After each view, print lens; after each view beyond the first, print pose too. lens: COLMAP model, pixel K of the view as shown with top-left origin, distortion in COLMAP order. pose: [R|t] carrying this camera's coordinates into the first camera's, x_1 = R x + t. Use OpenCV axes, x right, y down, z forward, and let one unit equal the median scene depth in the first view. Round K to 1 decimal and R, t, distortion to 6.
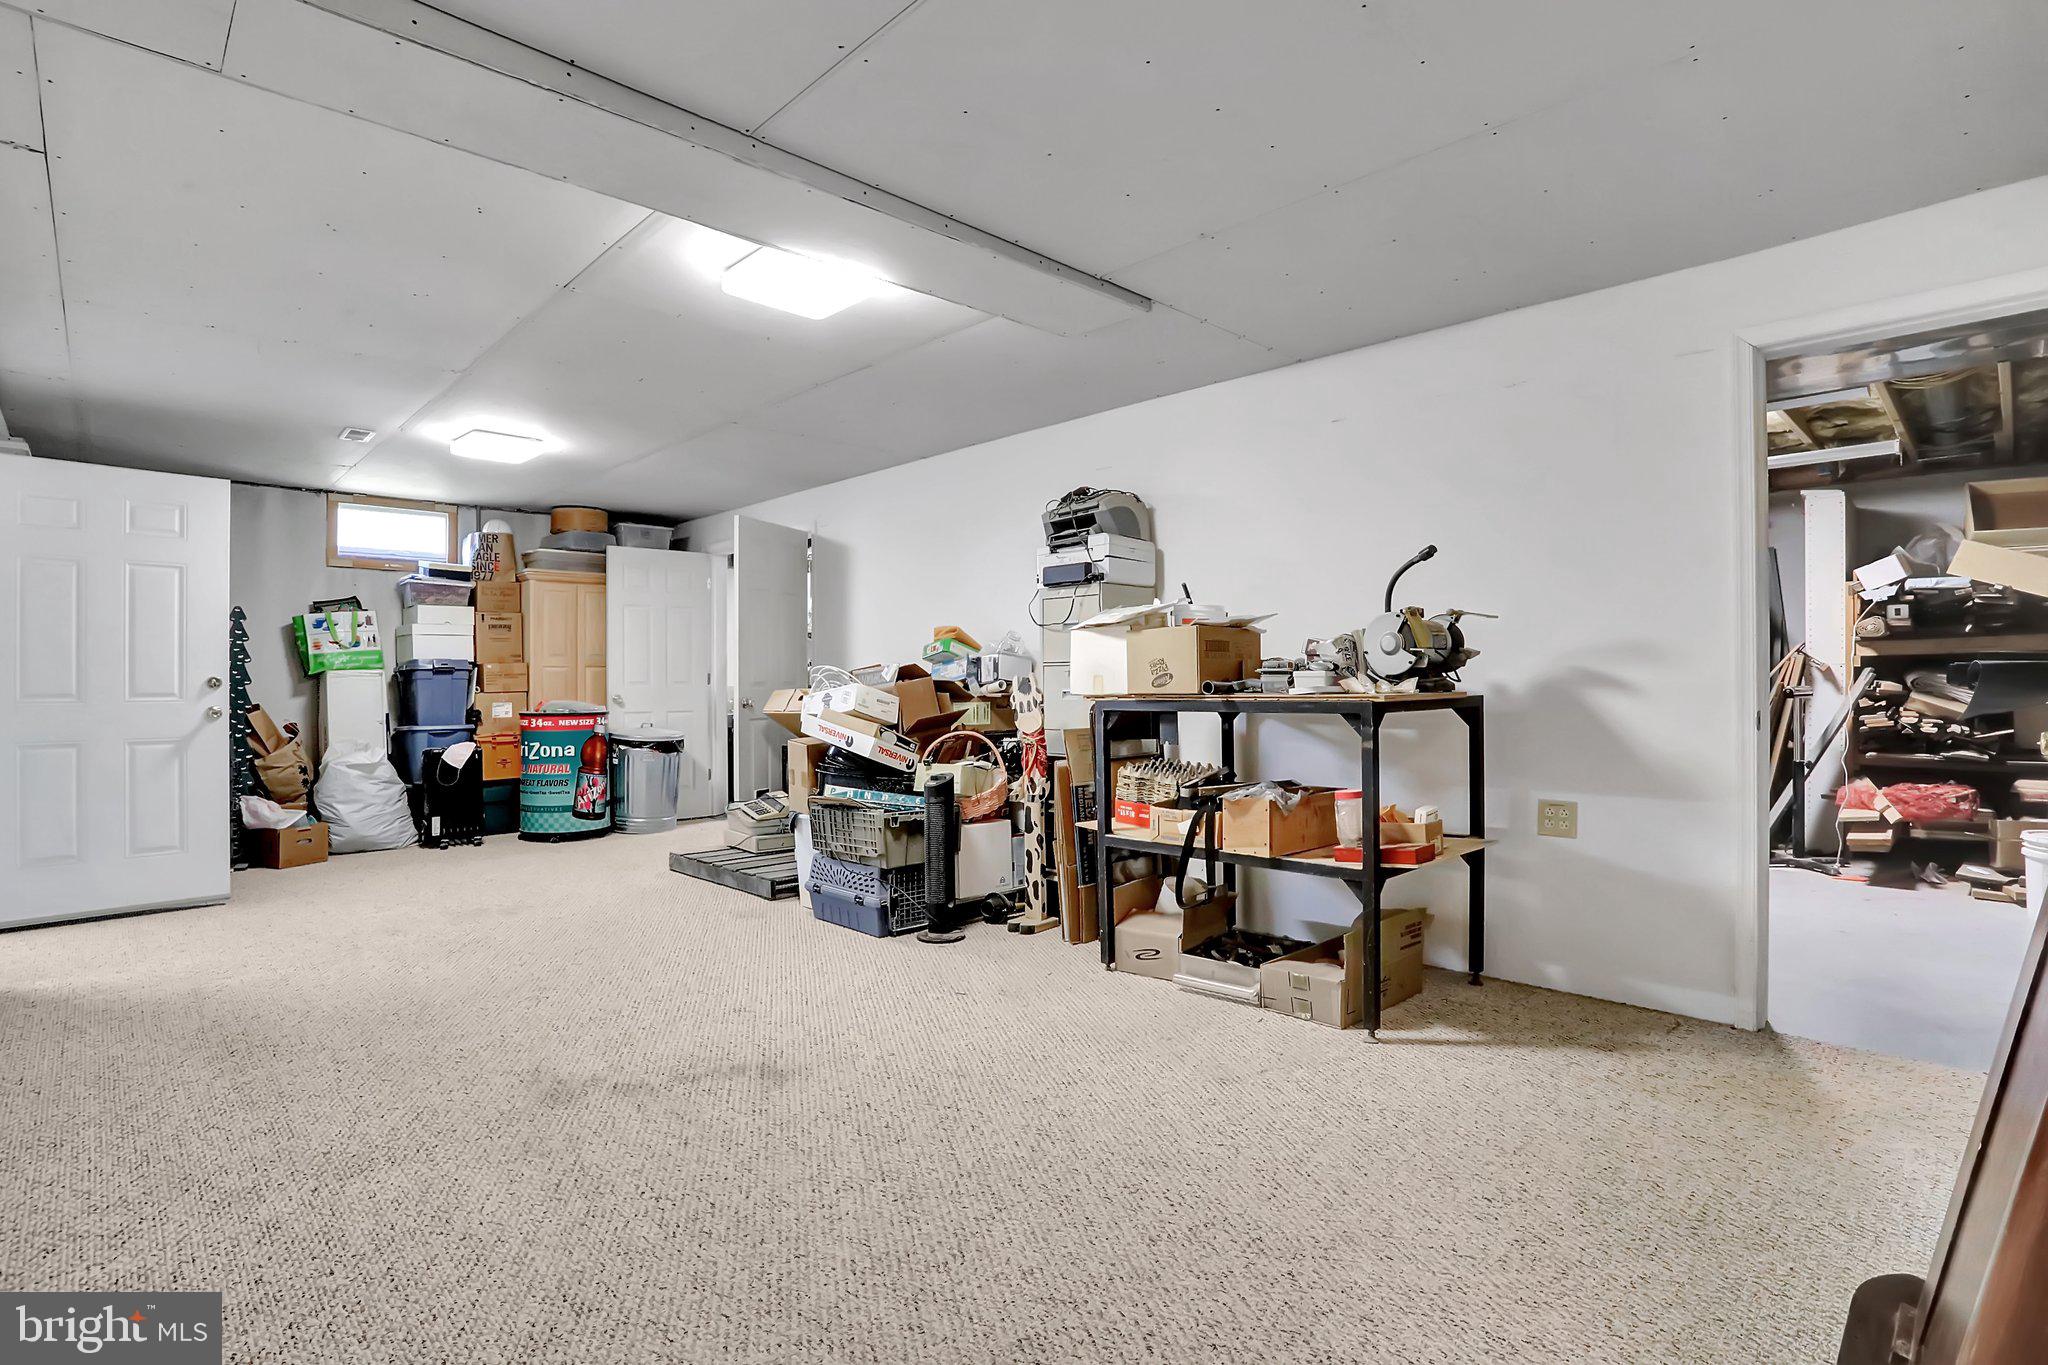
lens RADIAL K [[963.5, 0, 1024.0], [0, 963.5, 682.5], [0, 0, 1]] dist [-0.003715, -0.000676]
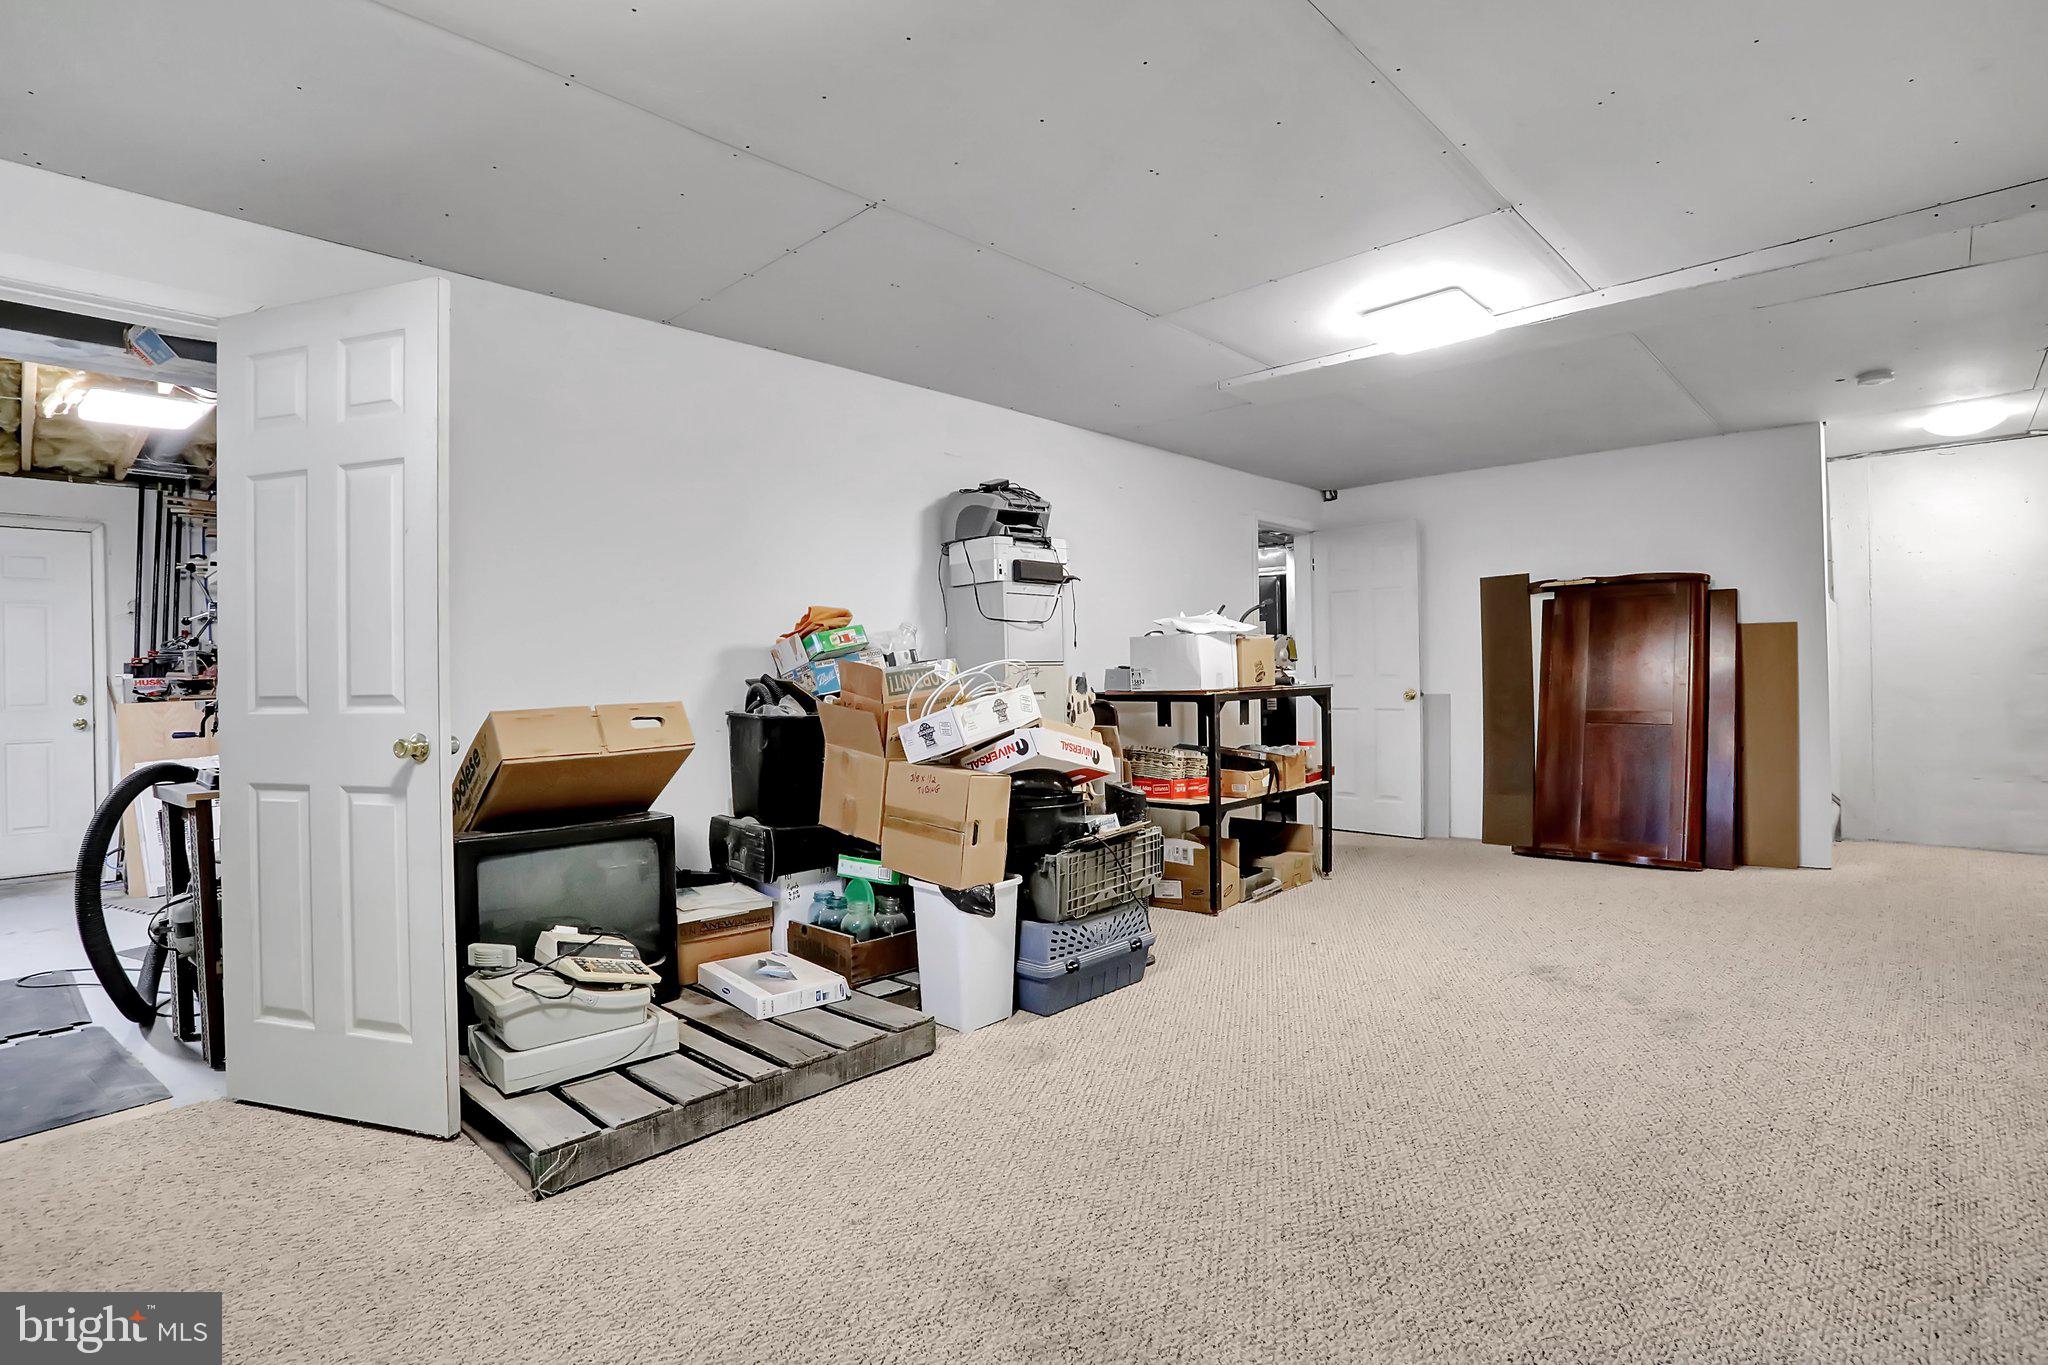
lens RADIAL K [[993.8, 0, 1024.0], [0, 993.8, 682.5], [0, 0, 1]] dist [-0.000231, 0.000843]
pose [[-0.049306, 0.003328, 0.998778, -1.138251], [0.019338, 0.999810, -0.002377, 0.001687], [-0.998597, 0.019197, -0.049361, 1.269207]]
